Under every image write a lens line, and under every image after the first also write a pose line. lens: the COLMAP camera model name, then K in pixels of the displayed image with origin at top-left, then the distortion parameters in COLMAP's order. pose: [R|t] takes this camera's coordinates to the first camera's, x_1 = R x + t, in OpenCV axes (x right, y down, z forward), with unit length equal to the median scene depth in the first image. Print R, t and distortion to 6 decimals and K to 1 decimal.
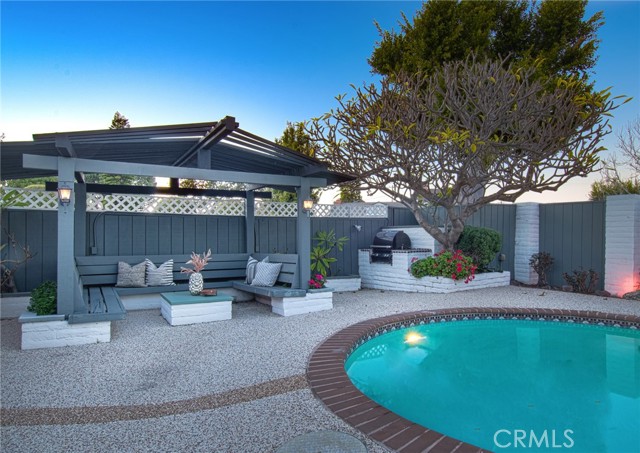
lens RADIAL K [[415.7, 0, 351.0], [0, 415.7, 233.5], [0, 0, 1]] dist [0.008054, 0.000060]
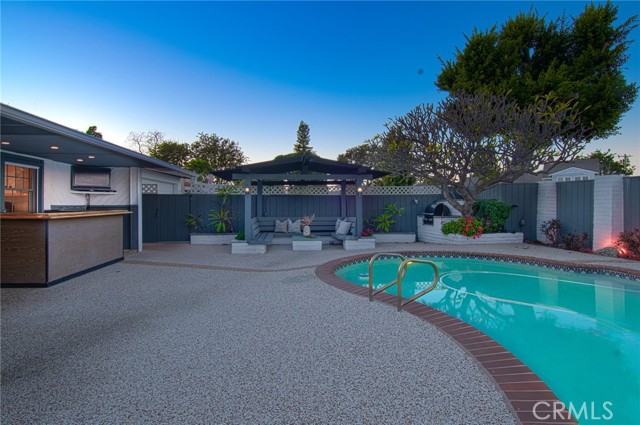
lens RADIAL K [[342.2, 0, 333.3], [0, 342.2, 202.4], [0, 0, 1]] dist [0.040000, -0.042661]
pose [[0.907742, -0.005145, -0.419497, 0.314548], [0.003544, 0.999983, -0.004595, -0.006065], [0.419513, 0.002684, 0.907745, -0.305873]]
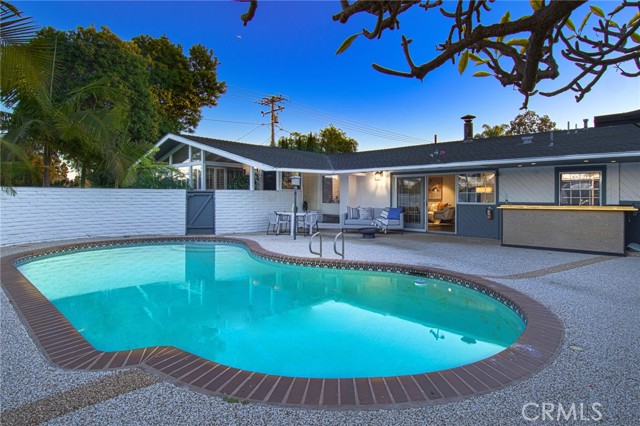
lens RADIAL K [[342.2, 0, 333.3], [0, 342.2, 202.9], [0, 0, 1]] dist [0.040000, -0.042661]
pose [[-0.961477, -0.017844, -0.274305, 0.412245], [-0.017931, 0.999837, -0.002191, 0.019260], [0.274299, 0.002812, -0.961640, 0.975662]]
